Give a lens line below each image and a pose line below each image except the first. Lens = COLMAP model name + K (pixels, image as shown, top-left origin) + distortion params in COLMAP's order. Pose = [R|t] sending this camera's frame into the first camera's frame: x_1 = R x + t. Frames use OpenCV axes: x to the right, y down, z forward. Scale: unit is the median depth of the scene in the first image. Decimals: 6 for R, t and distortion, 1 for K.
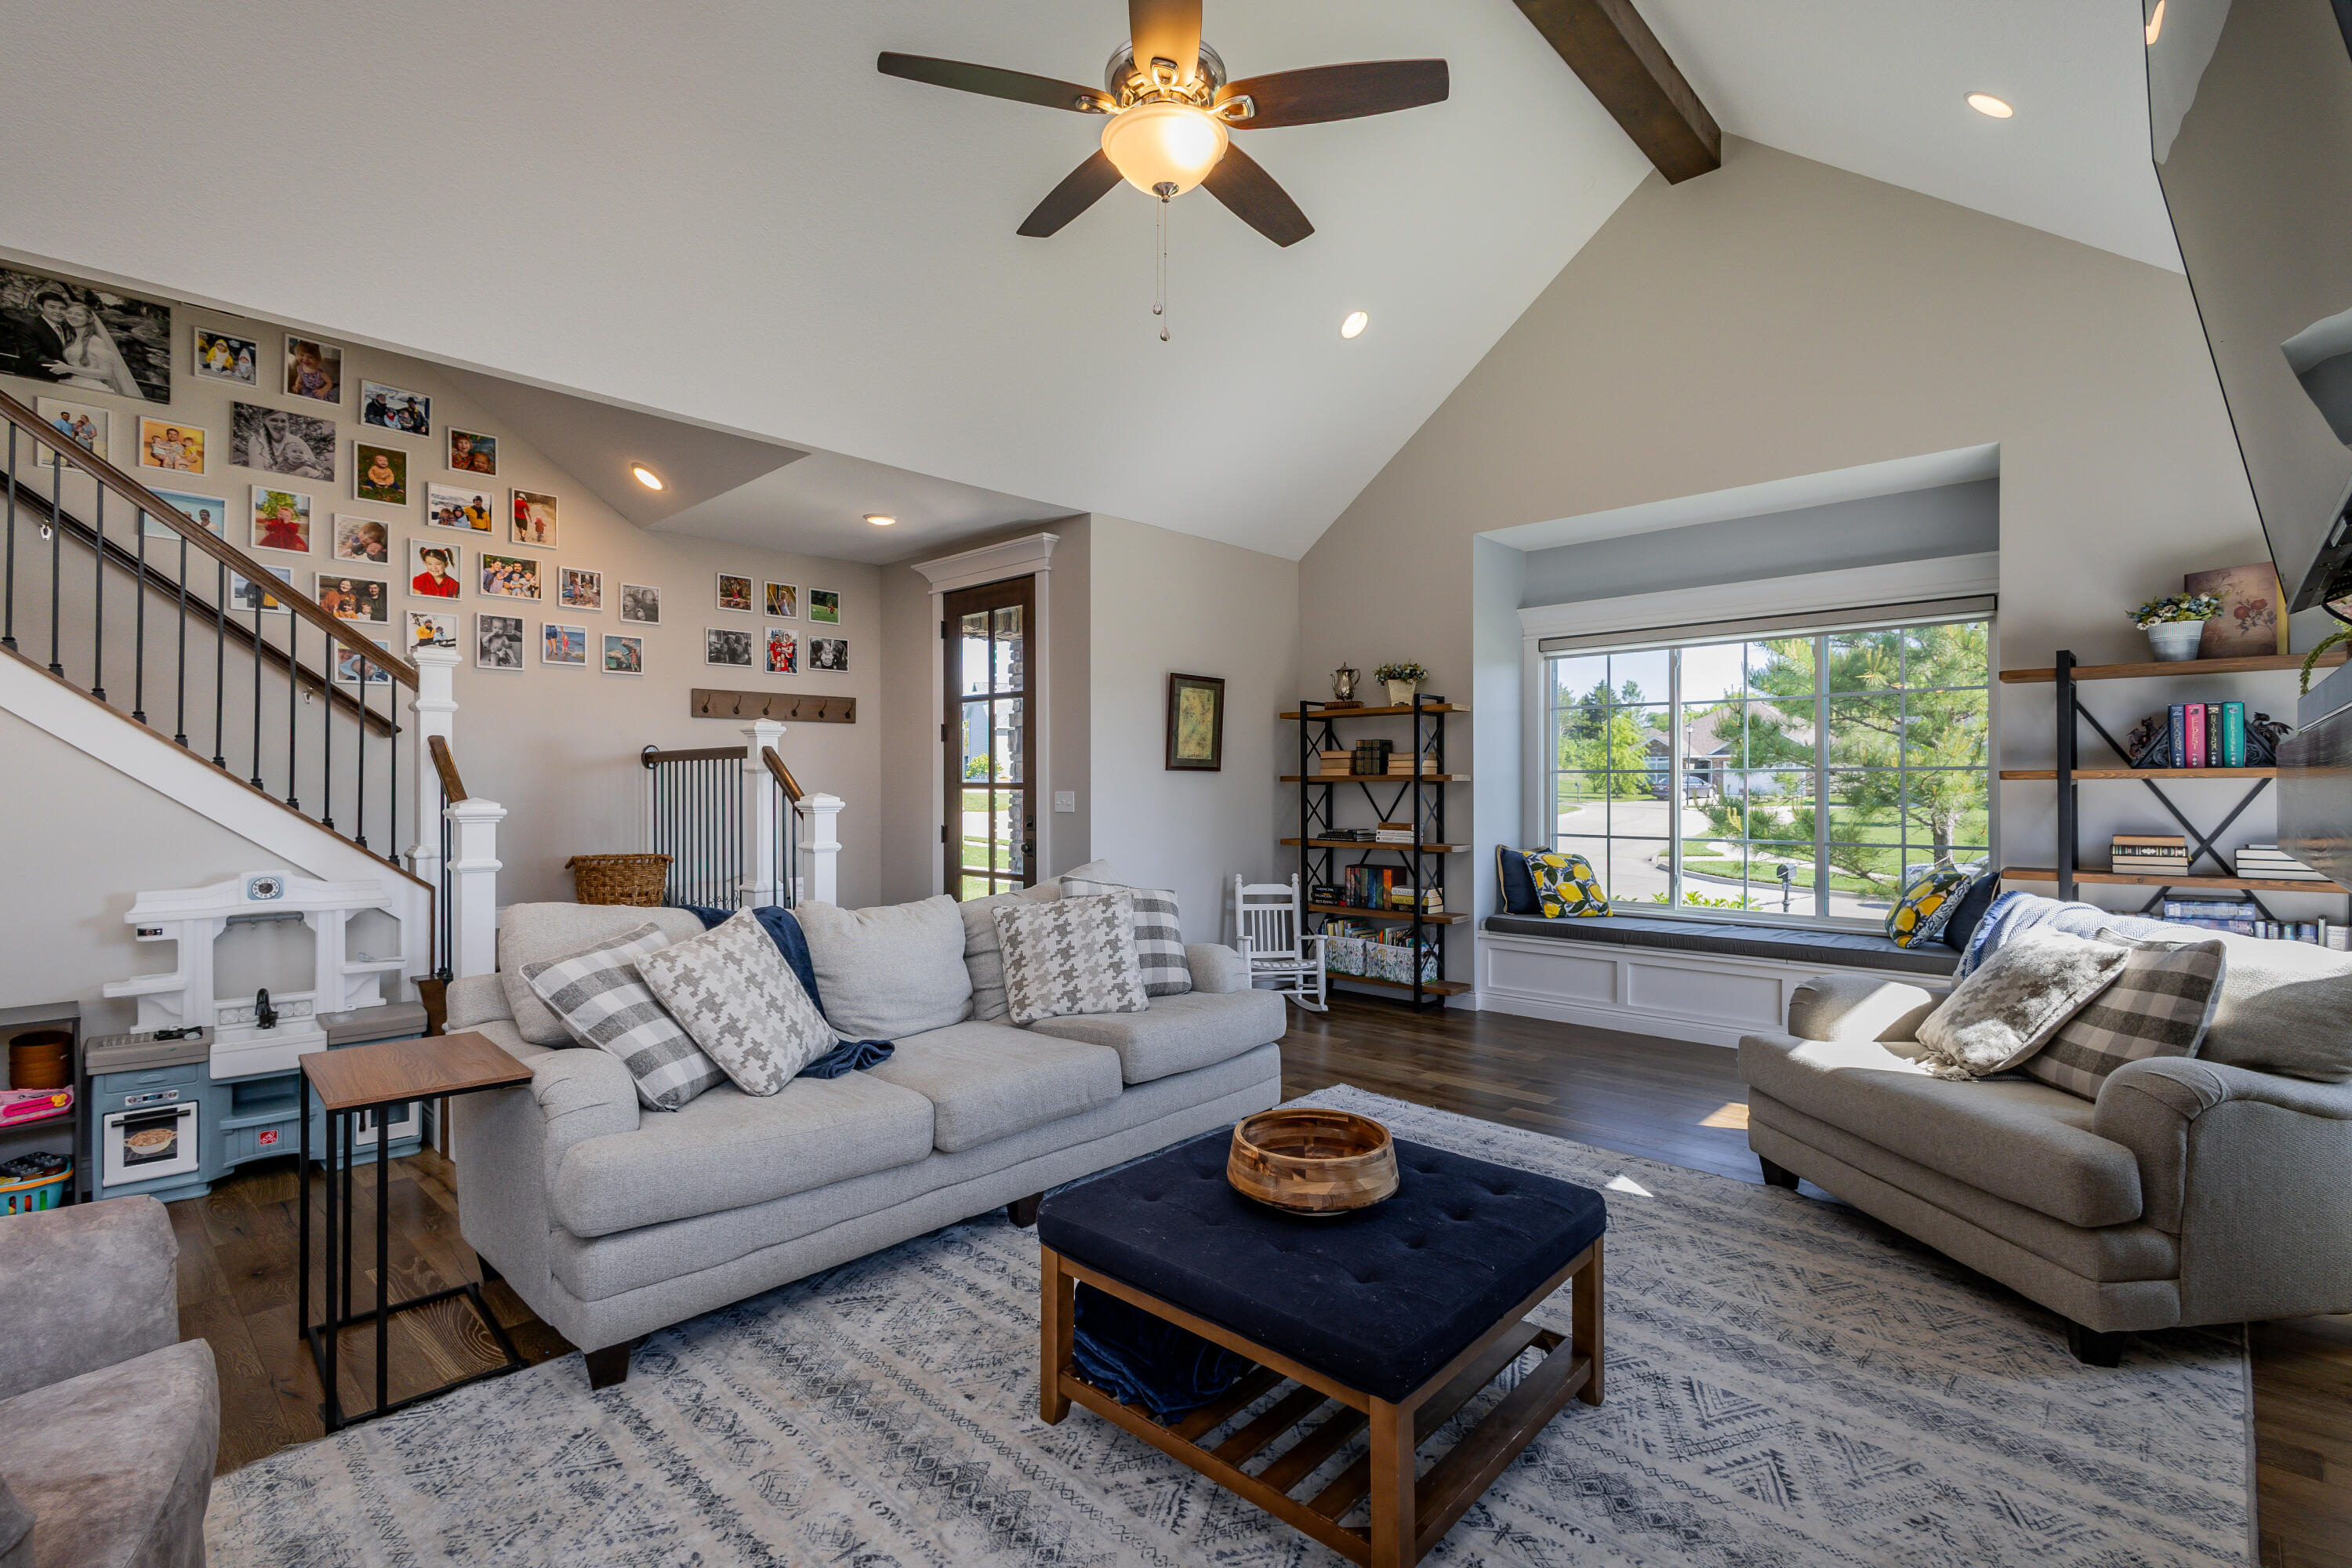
lens RADIAL K [[1092.4, 0, 1182.3], [0, 1092.4, 780.8], [0, 0, 1]] dist [0.008632, -0.000232]
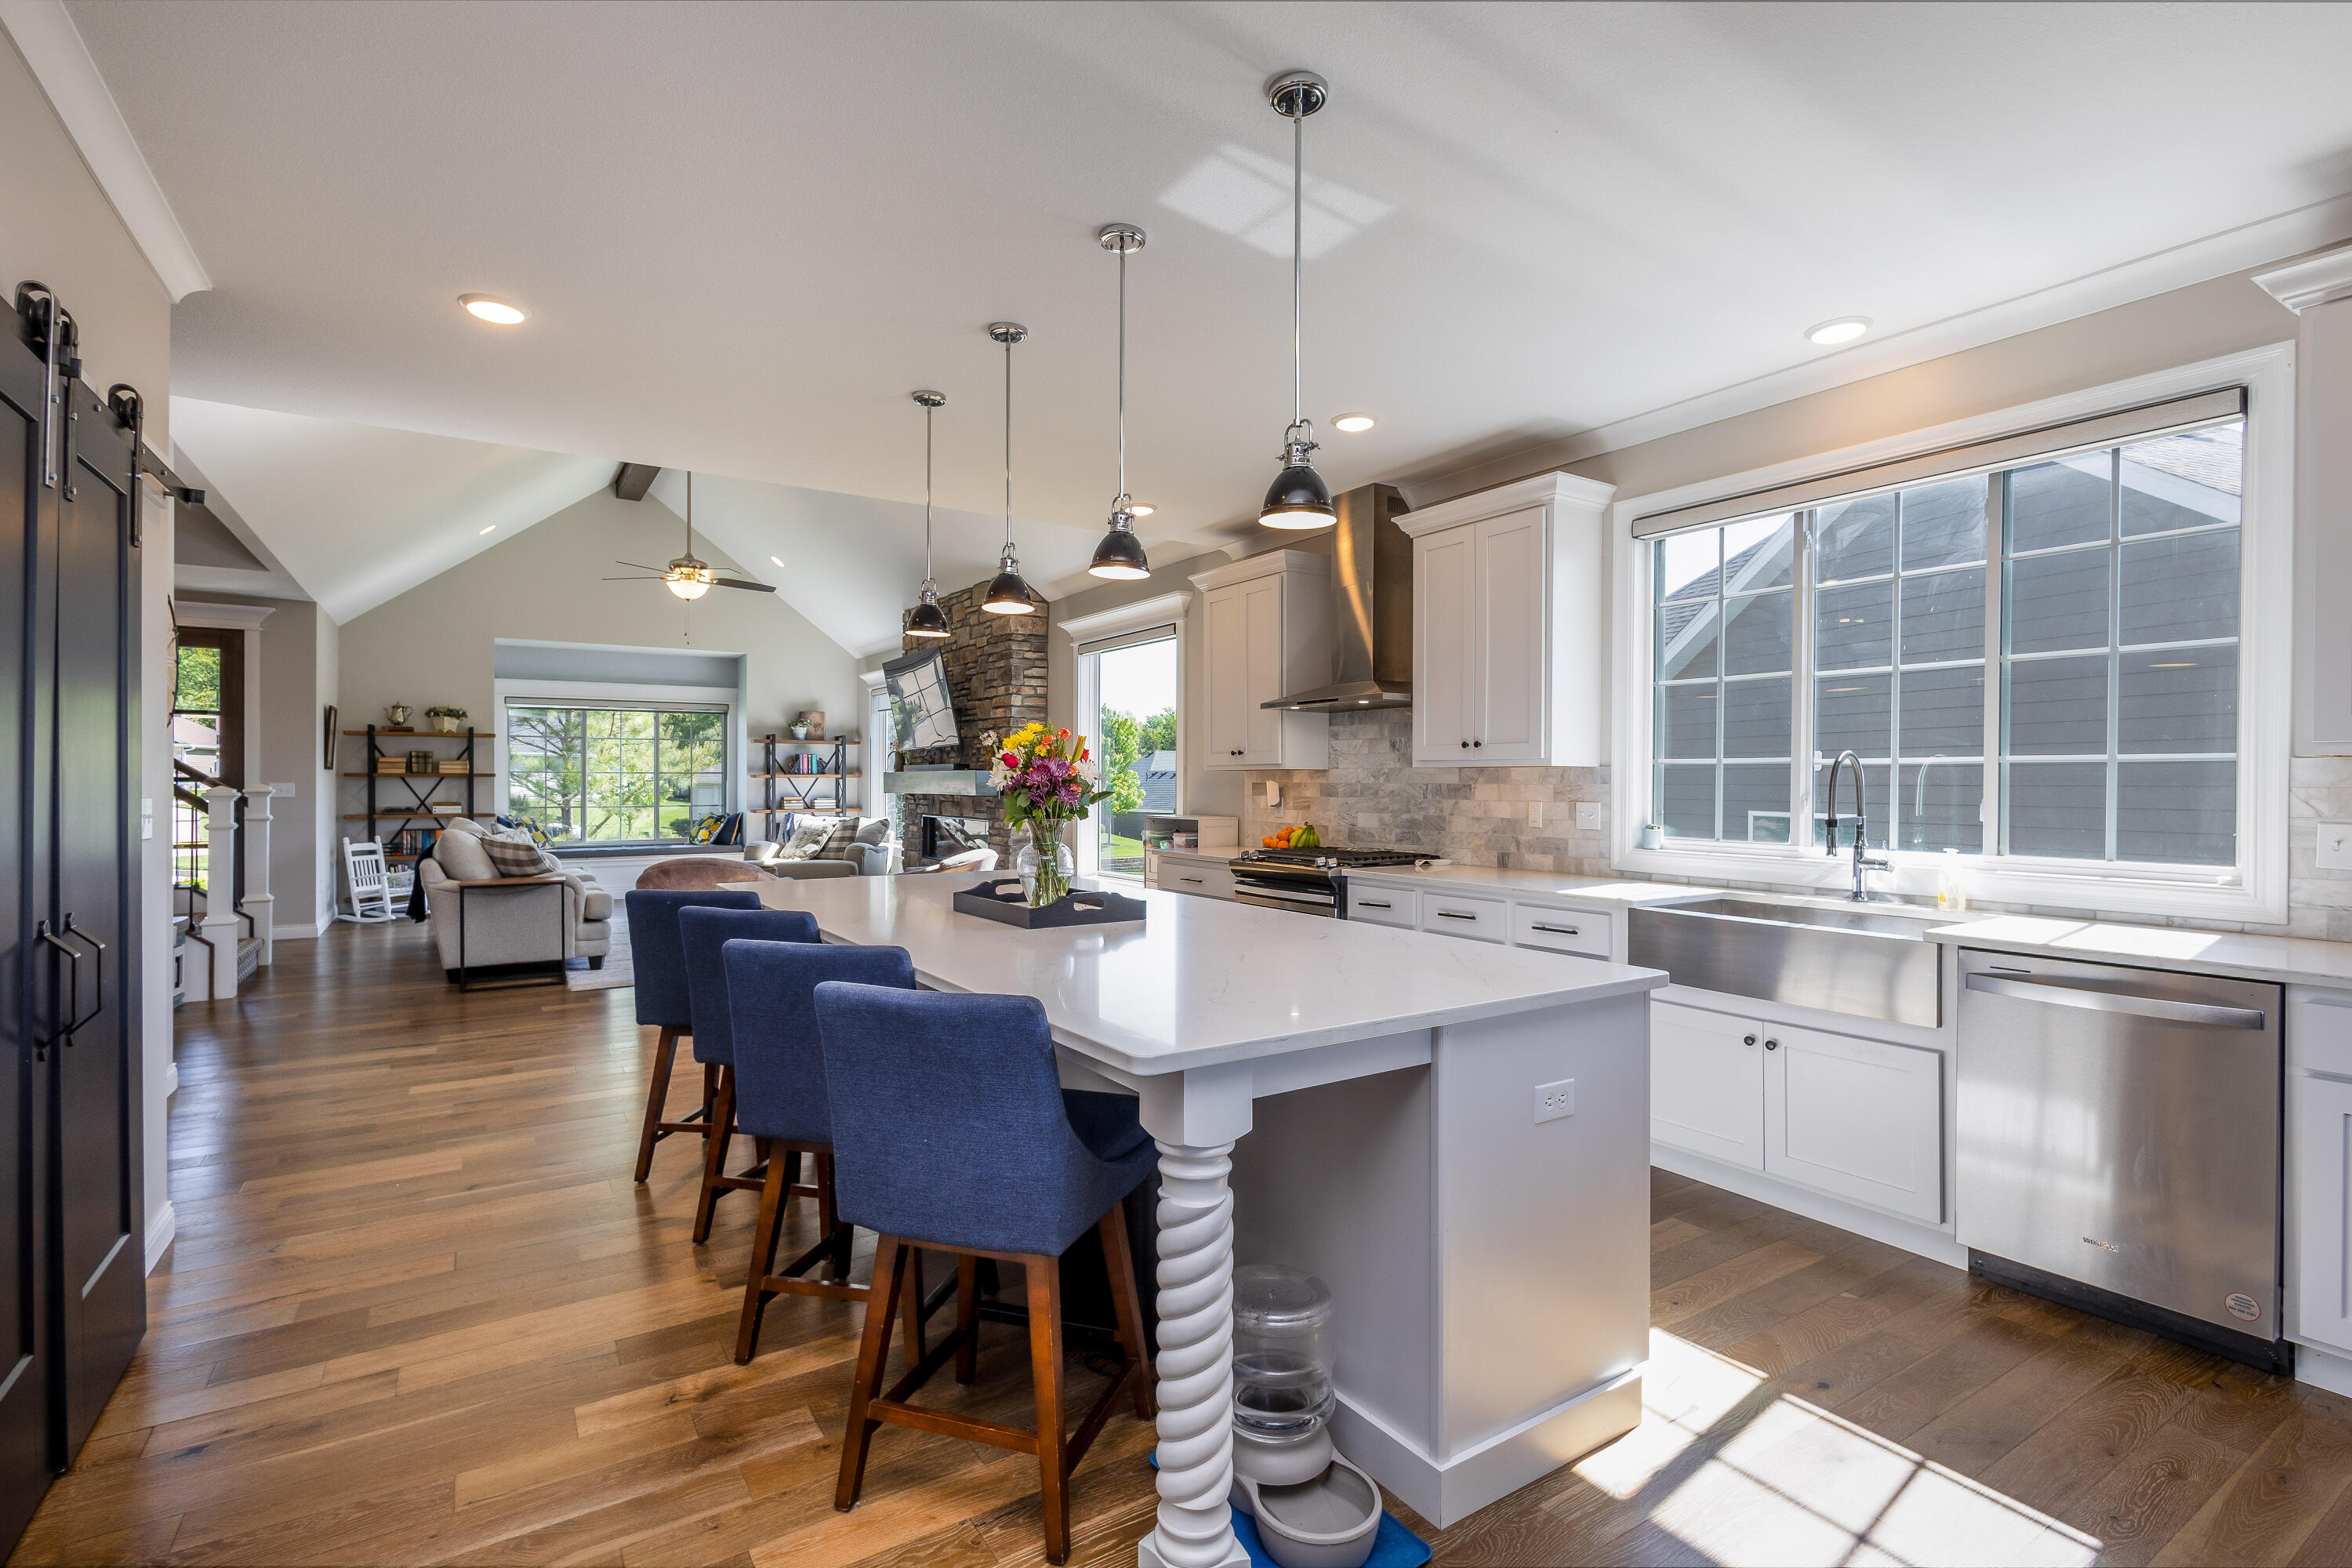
lens RADIAL K [[1092.4, 0, 1180.5], [0, 1092.4, 782.0], [0, 0, 1]] dist [0.008632, -0.000232]
pose [[0.251151, -0.001598, 0.967947, -1.422872], [-0.004936, 0.999984, 0.002932, -0.002895], [-0.967935, -0.005514, 0.251139, -0.633126]]
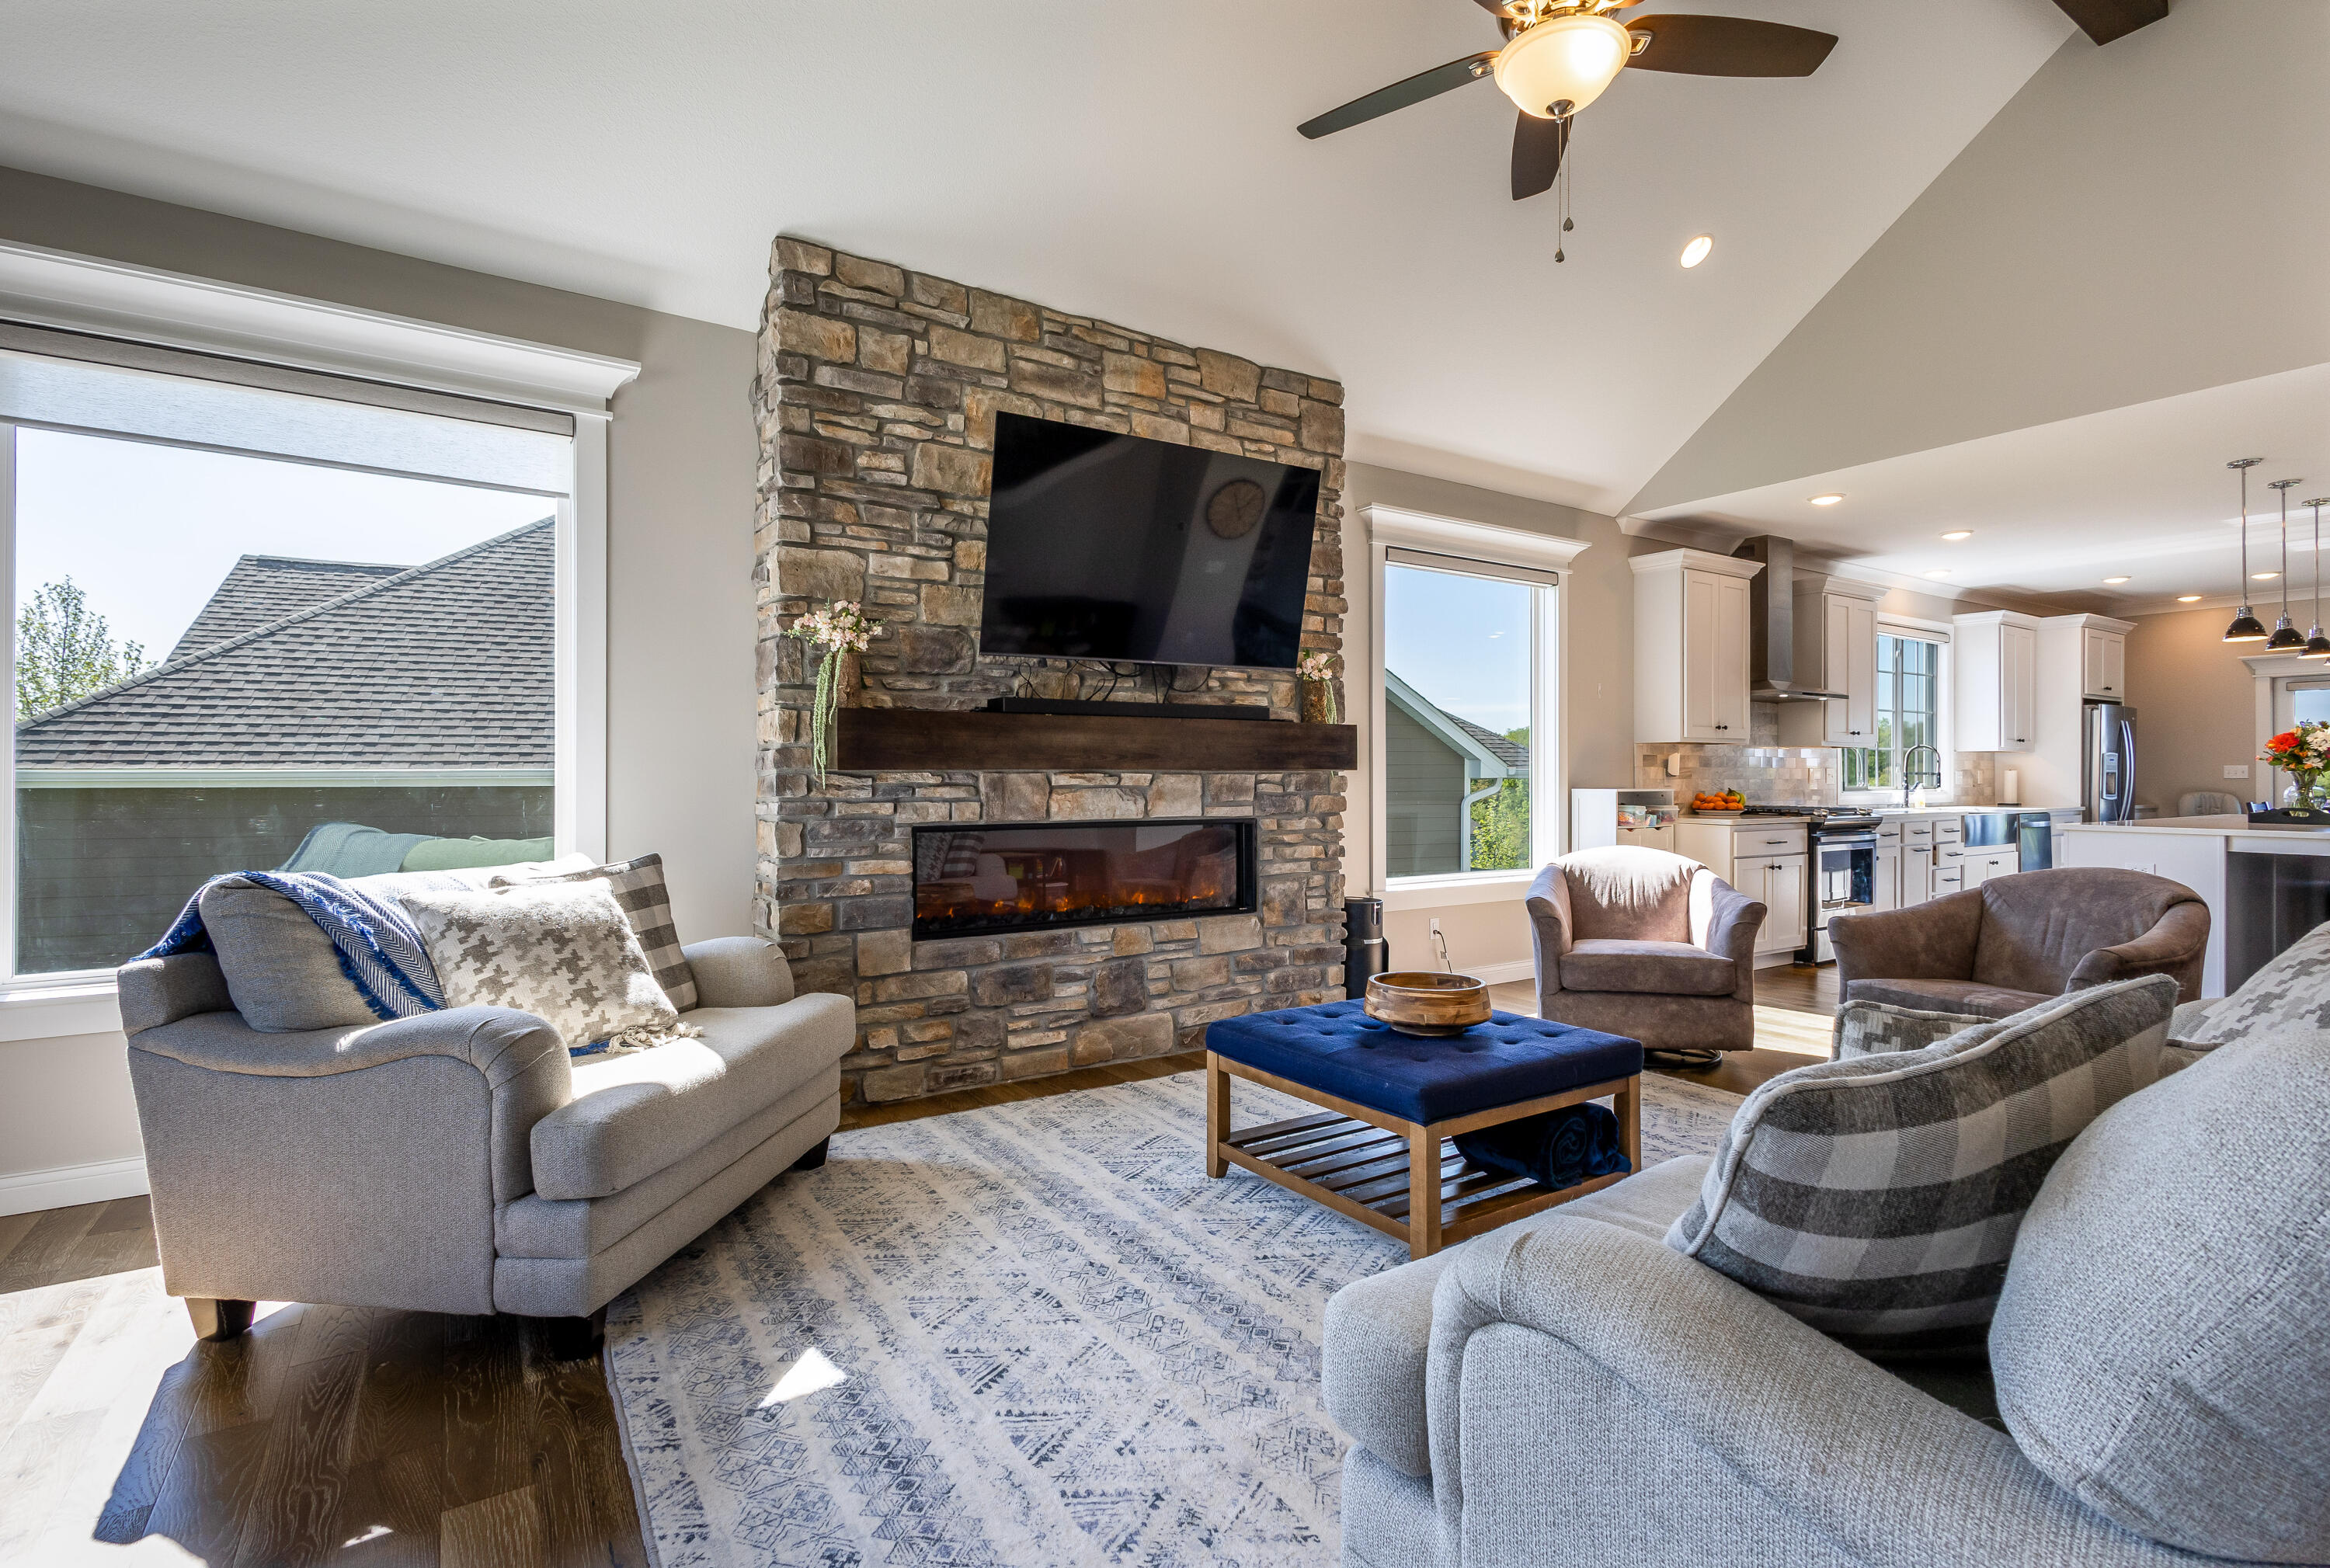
lens RADIAL K [[1117.6, 0, 1156.5], [0, 1117.6, 769.5], [0, 0, 1]] dist [0.004059, -0.000118]
pose [[-0.970287, -0.004250, 0.241919, 0.049383], [-0.005184, 0.999981, -0.003227, 0.027148], [-0.241901, -0.004385, -0.970291, 1.046766]]
